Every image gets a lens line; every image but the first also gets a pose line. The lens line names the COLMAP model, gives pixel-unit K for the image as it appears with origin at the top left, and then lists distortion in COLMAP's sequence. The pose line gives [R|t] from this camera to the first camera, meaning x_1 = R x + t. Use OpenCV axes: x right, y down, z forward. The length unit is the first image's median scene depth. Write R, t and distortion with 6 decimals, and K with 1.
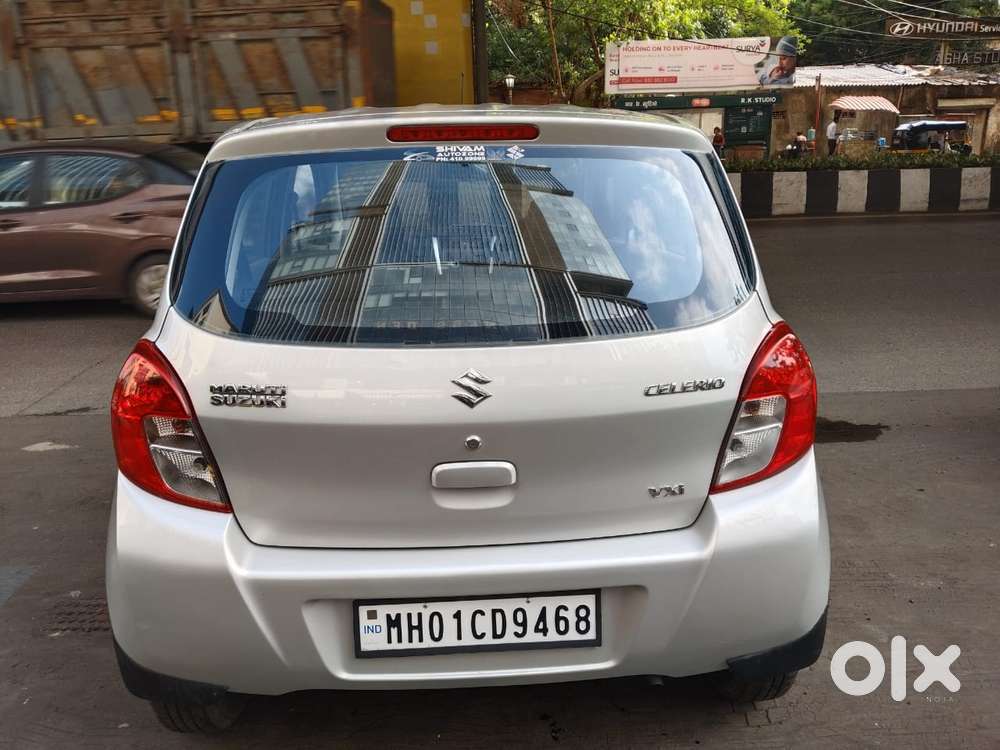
lens RADIAL K [[774.8, 0, 500.0], [0, 774.8, 375.0], [0, 0, 1]] dist [-0.026526, 0.008059]
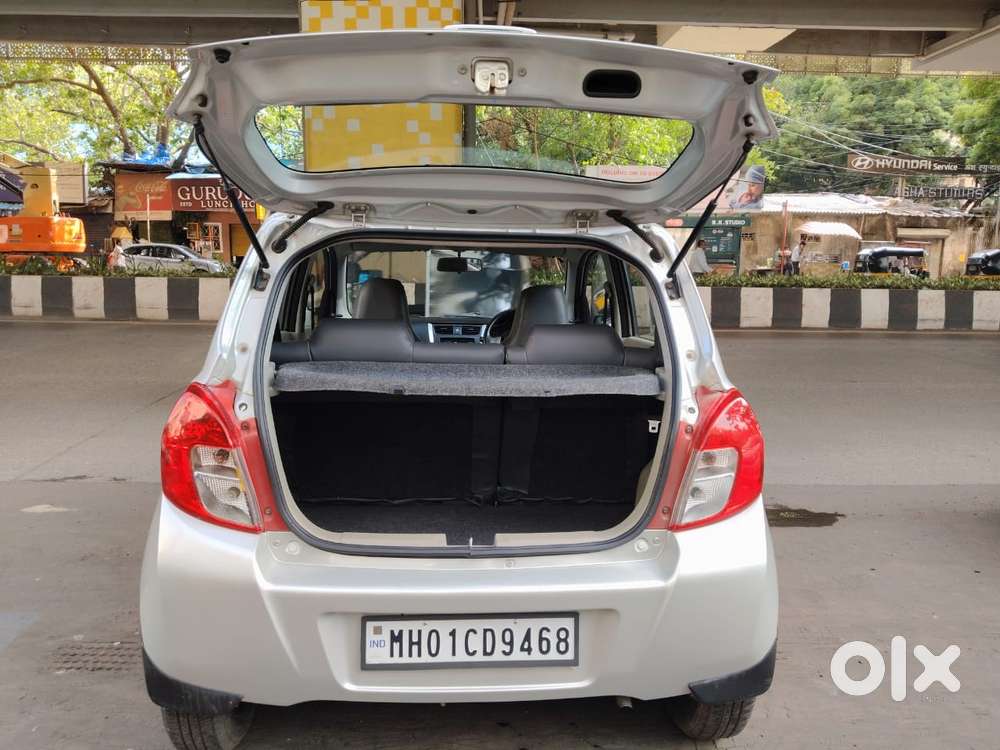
lens RADIAL K [[780.2, 0, 485.8], [0, 780.2, 375.0], [0, 0, 1]] dist [0.047484, -0.138813]
pose [[0.999114, 0.039157, 0.015438, -0.027038], [-0.036606, 0.989408, -0.140467, 0.065188], [-0.020775, 0.139777, 0.989965, -0.135260]]
